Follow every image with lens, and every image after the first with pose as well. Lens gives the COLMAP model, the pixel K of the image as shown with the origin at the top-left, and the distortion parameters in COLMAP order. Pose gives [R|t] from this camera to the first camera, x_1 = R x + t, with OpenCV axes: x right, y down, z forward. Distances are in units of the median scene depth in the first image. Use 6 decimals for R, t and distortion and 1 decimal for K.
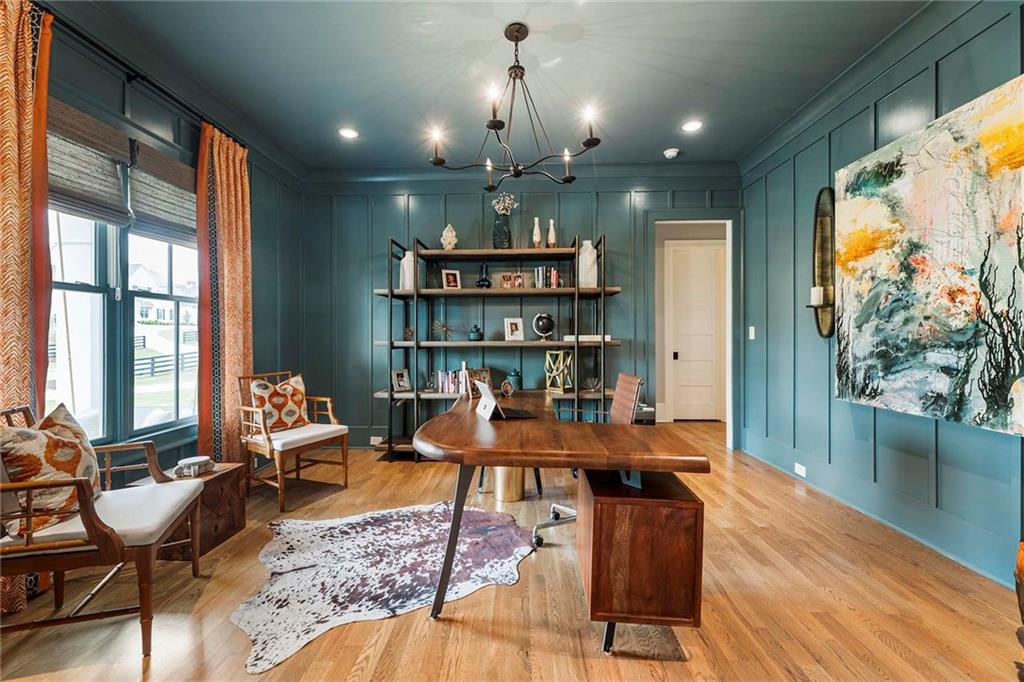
lens RADIAL K [[413.4, 0, 511.0], [0, 413.4, 336.2], [0, 0, 1]] dist [0.000409, 0.000313]
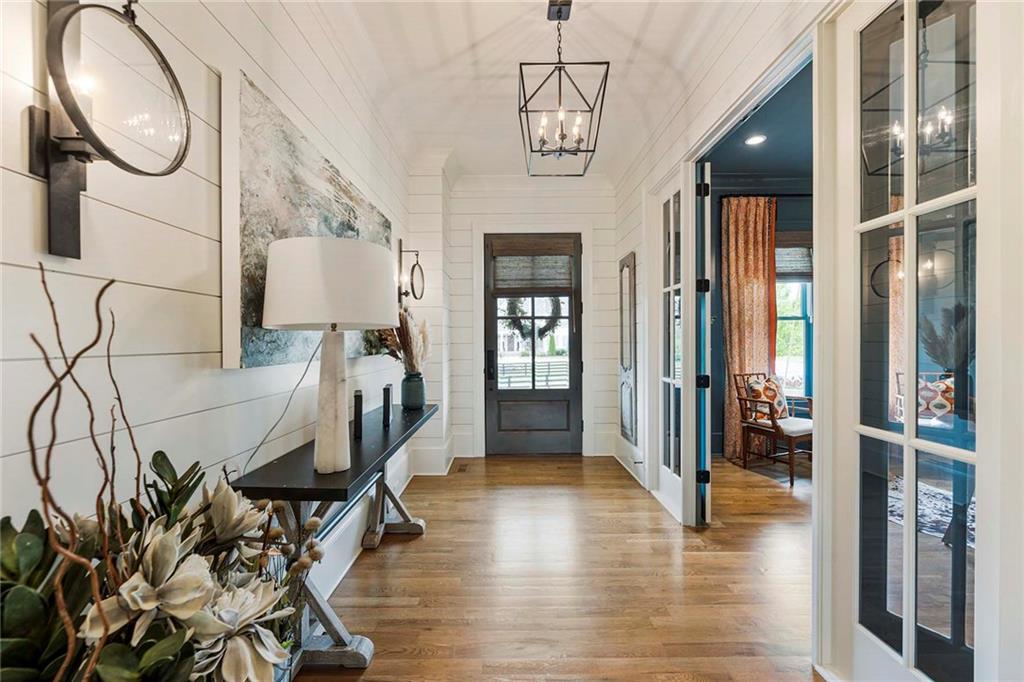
lens RADIAL K [[413.4, 0, 512.6], [0, 413.4, 341.7], [0, 0, 1]] dist [0.000409, 0.000313]
pose [[0.026886, 0.004972, -0.999626, 1.173327], [0.006013, 0.999969, 0.005135, -0.028520], [0.999620, -0.006149, 0.026855, -0.507864]]
